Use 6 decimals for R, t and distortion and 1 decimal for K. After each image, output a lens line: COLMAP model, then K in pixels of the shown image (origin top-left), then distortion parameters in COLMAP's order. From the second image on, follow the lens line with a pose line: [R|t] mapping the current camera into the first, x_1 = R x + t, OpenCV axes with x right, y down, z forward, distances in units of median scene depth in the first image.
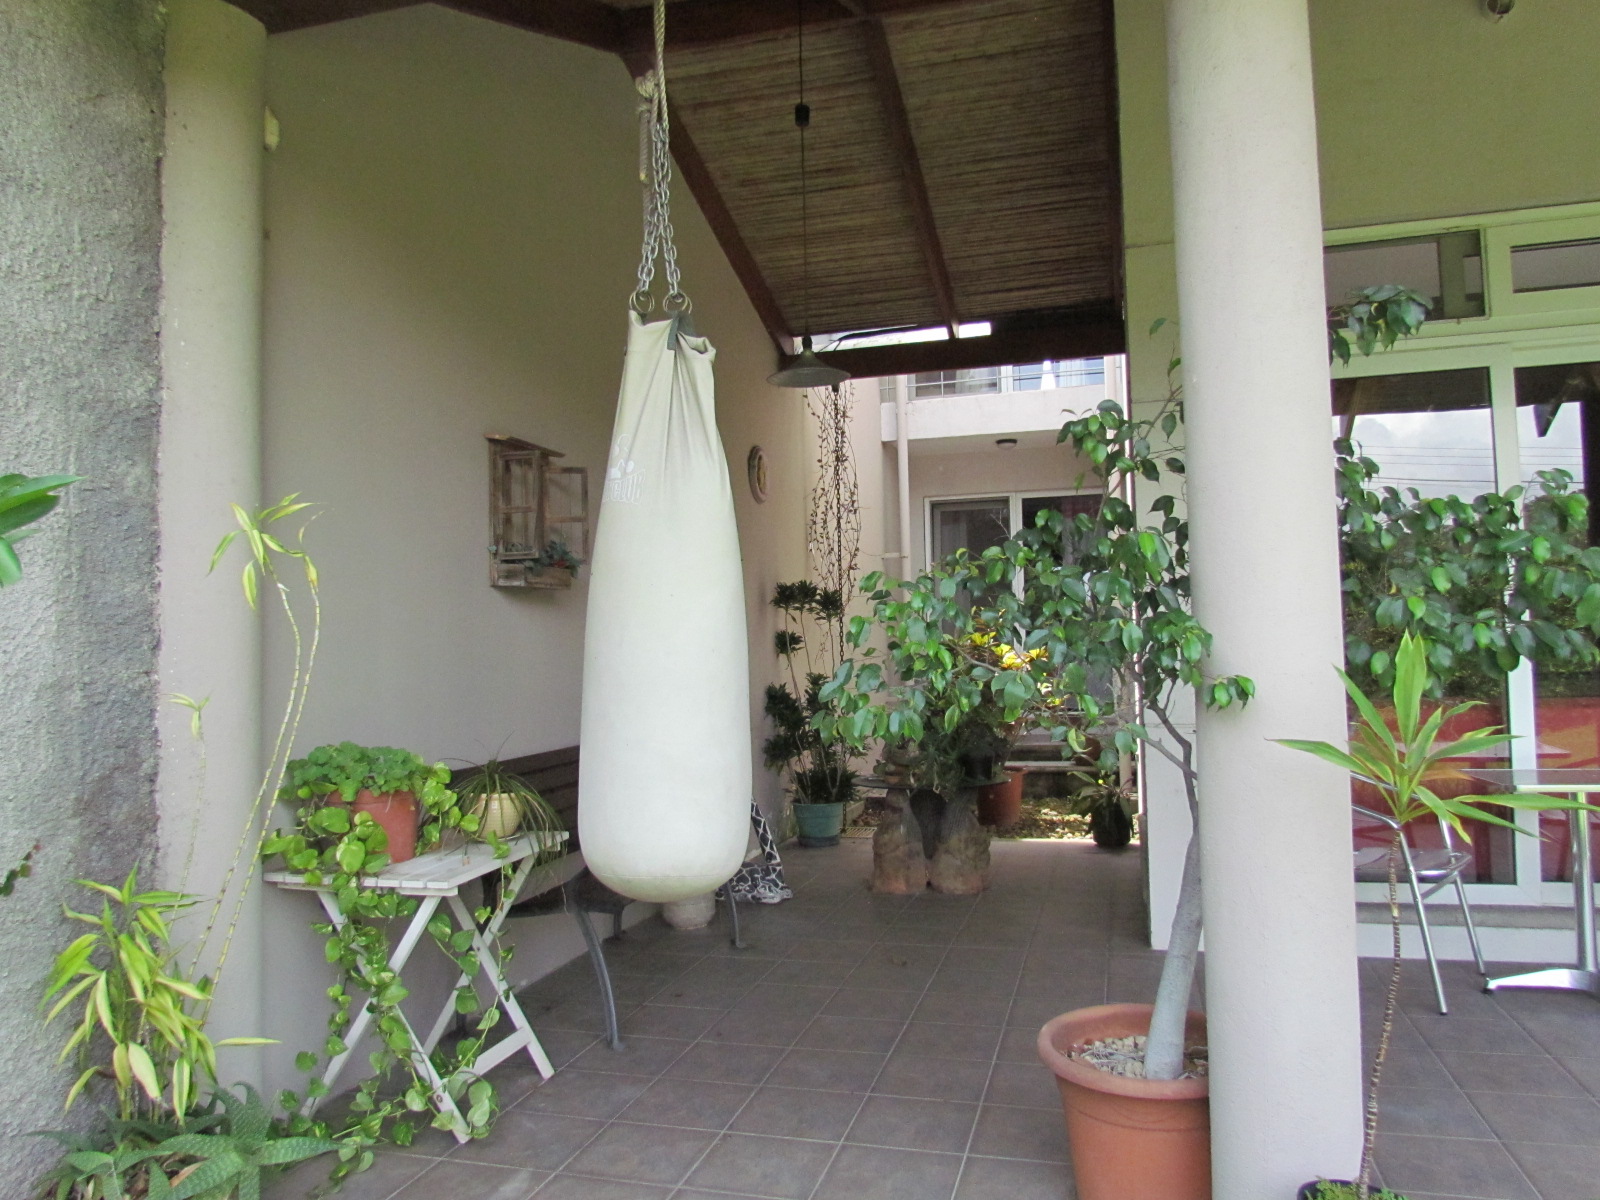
lens RADIAL K [[1133.5, 0, 796.7], [0, 1133.5, 597.3], [0, 0, 1]] dist [-0.036177, 0.010395]
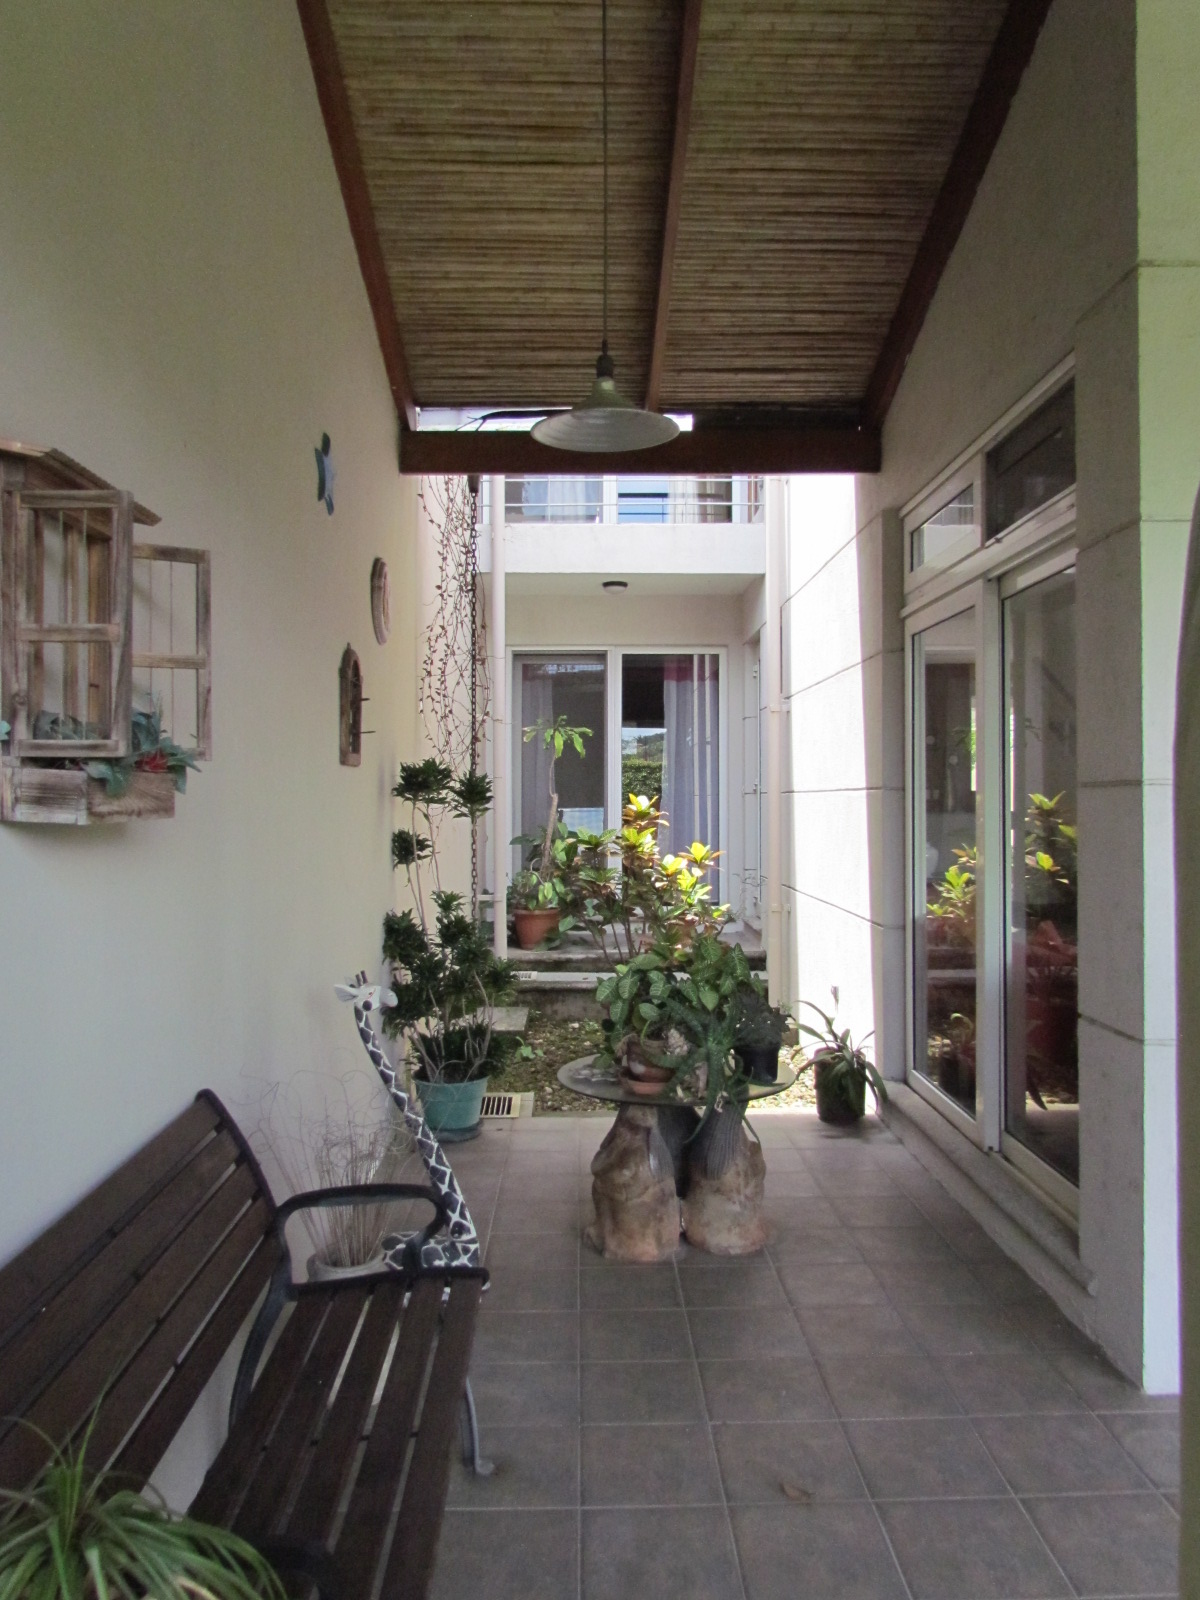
lens RADIAL K [[1133.5, 0, 604.4], [0, 1133.5, 799.4], [0, 0, 1]] dist [-0.036177, 0.010395]
pose [[0.954468, 0.018011, 0.297769, -0.110939], [-0.032212, 0.998562, 0.042855, -0.025542], [-0.296569, -0.050495, 0.953675, 0.338471]]
